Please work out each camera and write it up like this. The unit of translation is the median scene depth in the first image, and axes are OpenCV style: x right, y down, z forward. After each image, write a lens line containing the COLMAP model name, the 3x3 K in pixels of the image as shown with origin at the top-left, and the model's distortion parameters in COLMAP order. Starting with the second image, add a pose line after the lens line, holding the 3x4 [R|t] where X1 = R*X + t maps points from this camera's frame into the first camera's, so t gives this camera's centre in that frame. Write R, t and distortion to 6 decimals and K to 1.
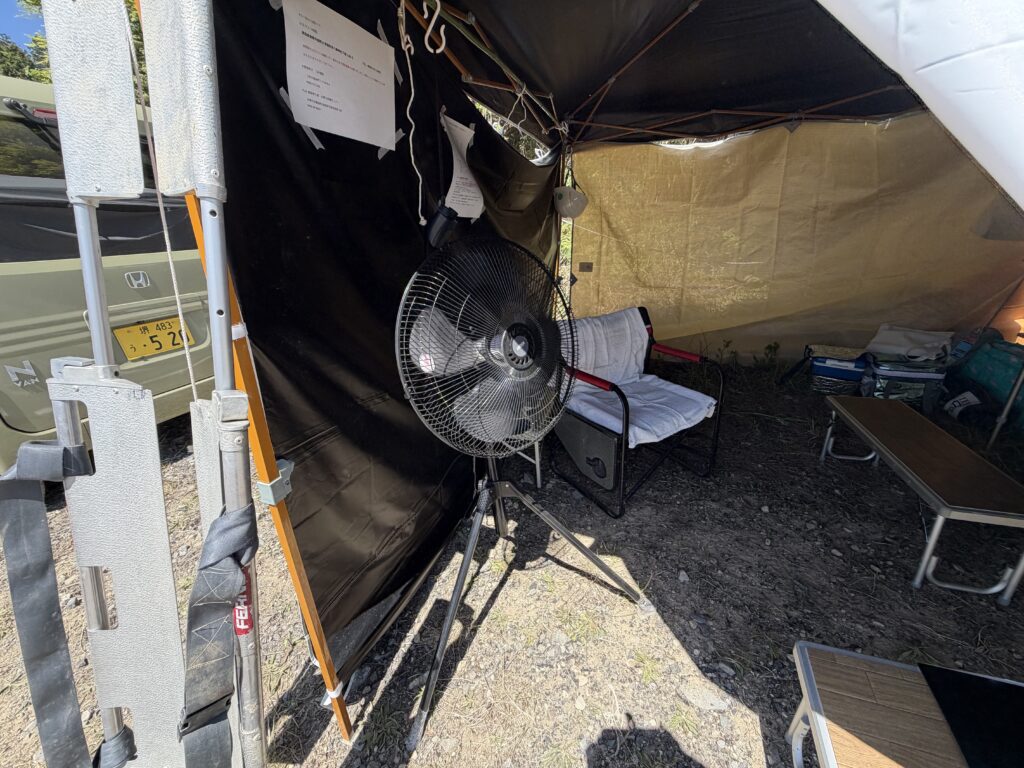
lens RADIAL K [[407.7, 0, 506.5], [0, 407.7, 381.0], [0, 0, 1]] dist [-0.001973, 0.000483]
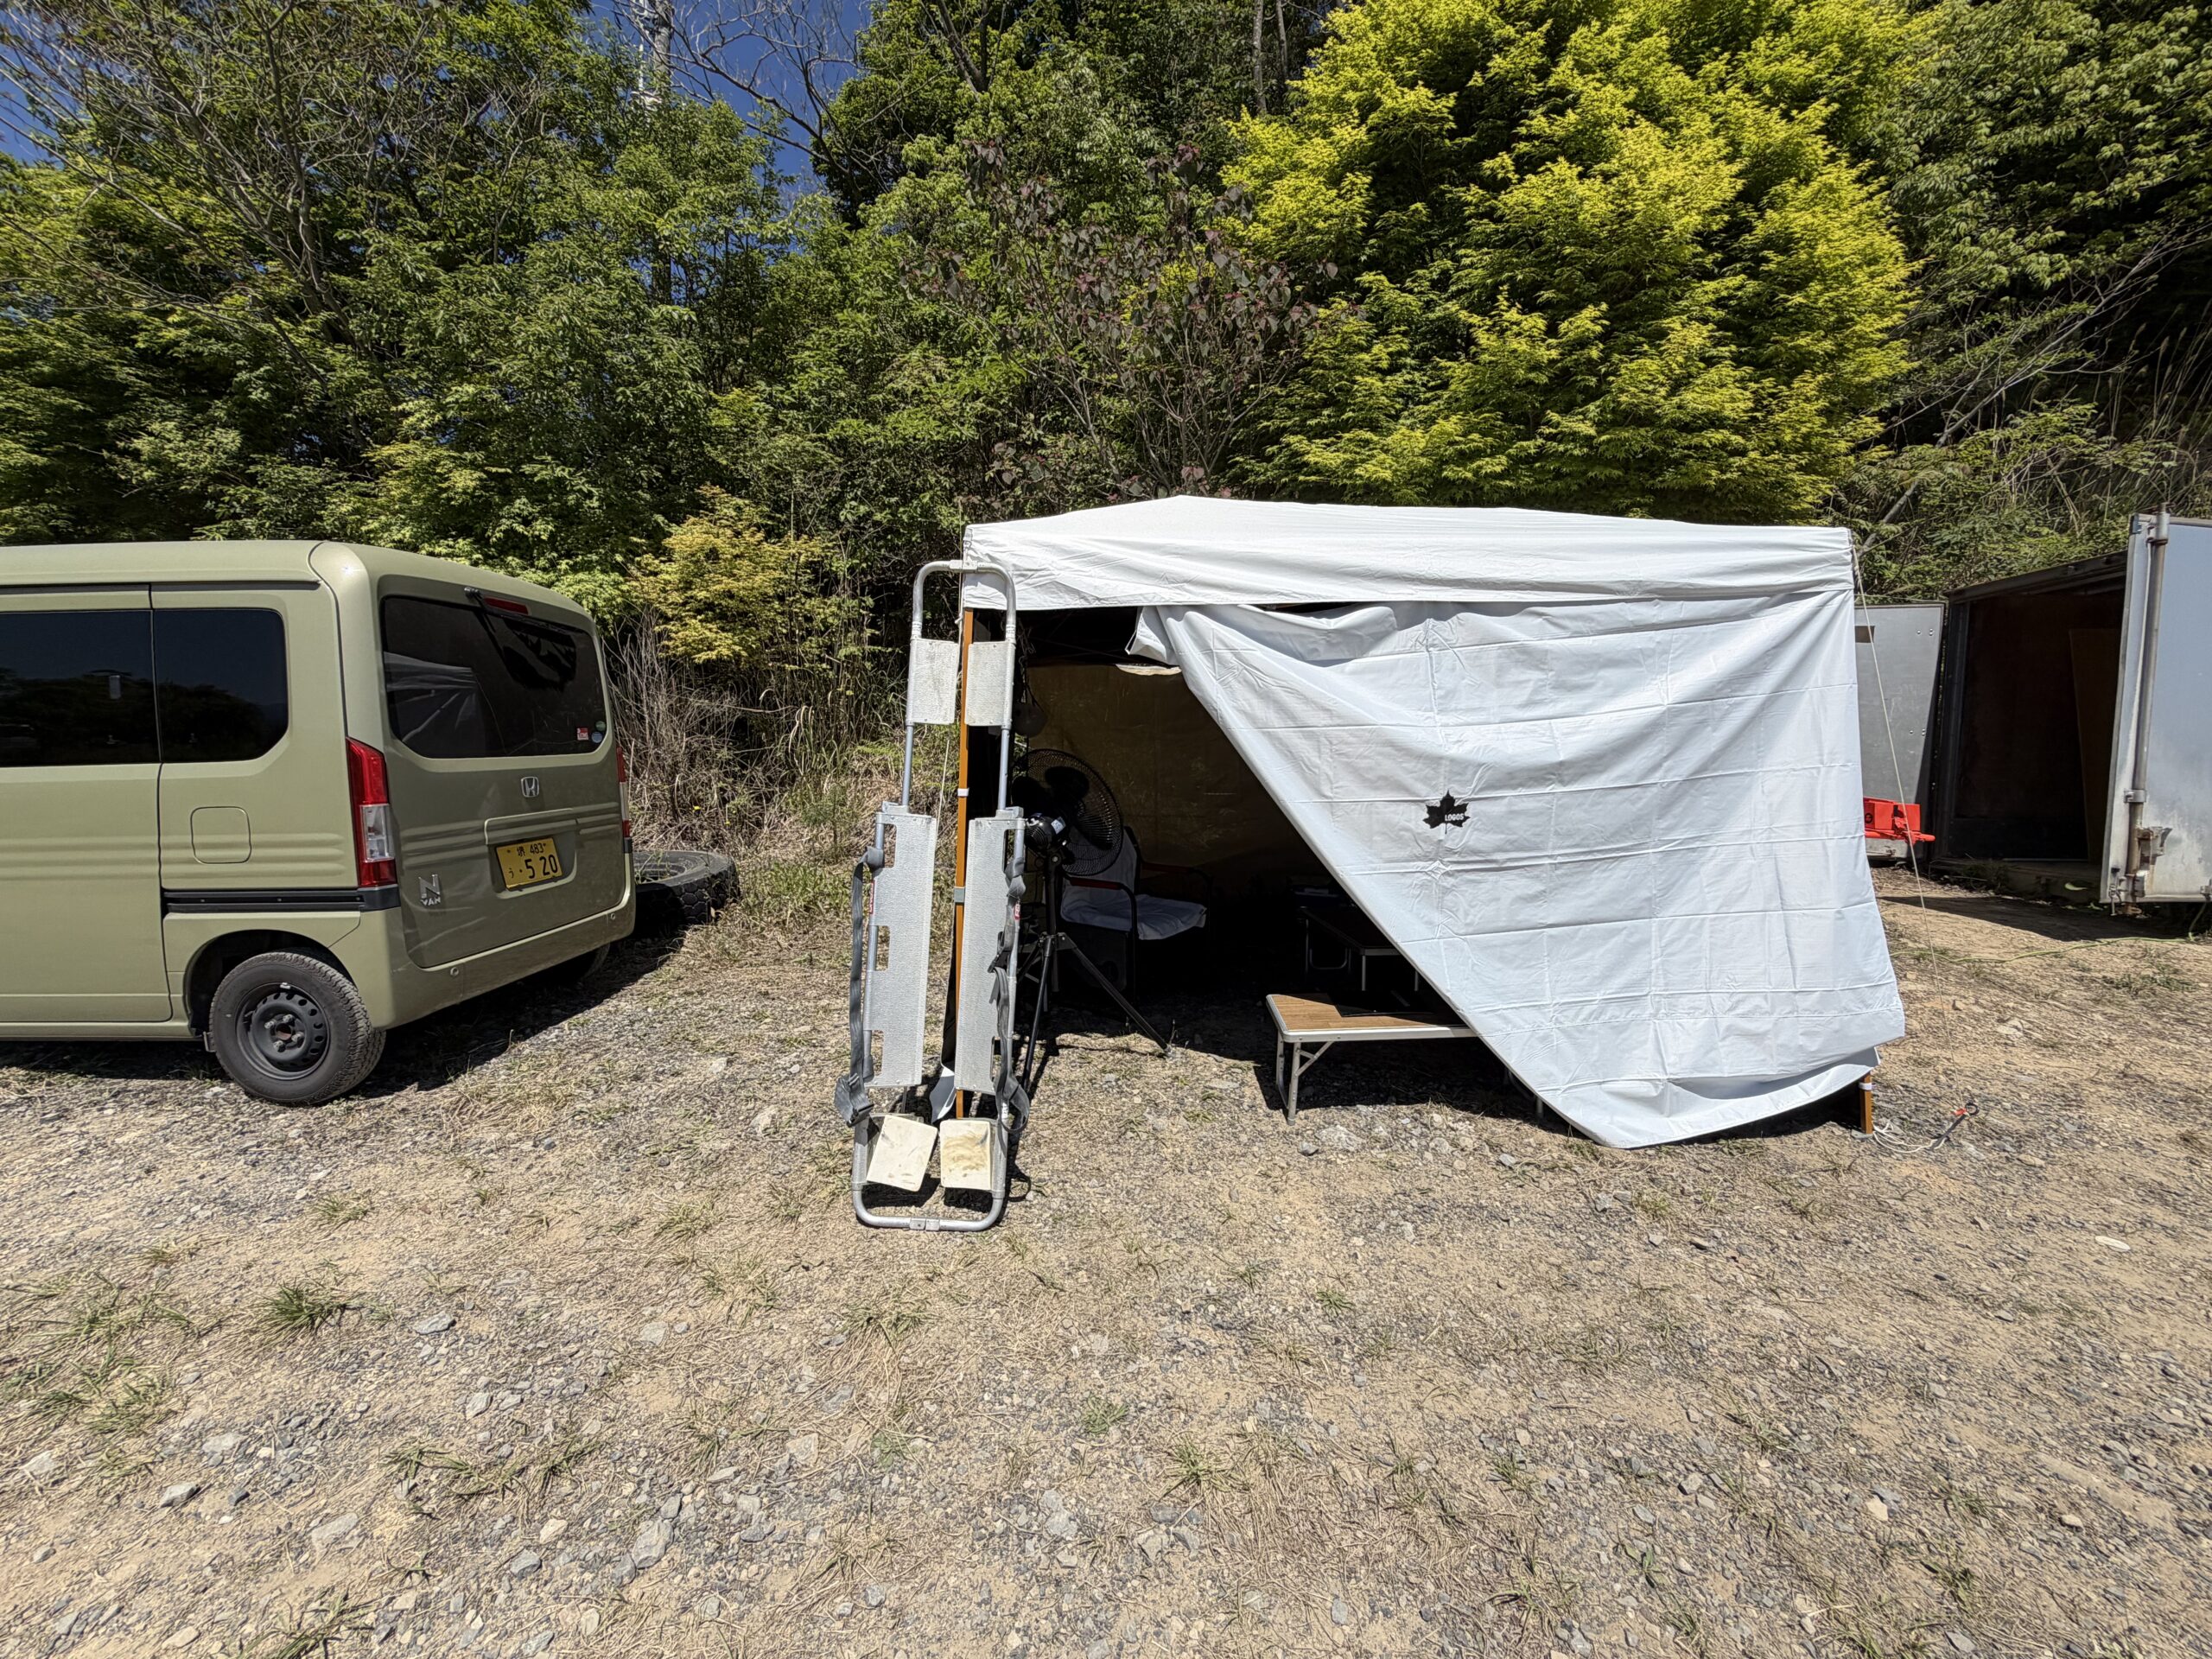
lens RADIAL K [[880.7, 0, 1094.1], [0, 880.7, 822.9], [0, 0, 1]] dist [-0.001973, 0.000483]
pose [[0.933501, 0.002597, 0.358566, -0.517517], [0.093916, 0.963295, -0.251480, 0.352943], [-0.346058, 0.268432, 0.898993, -0.892444]]
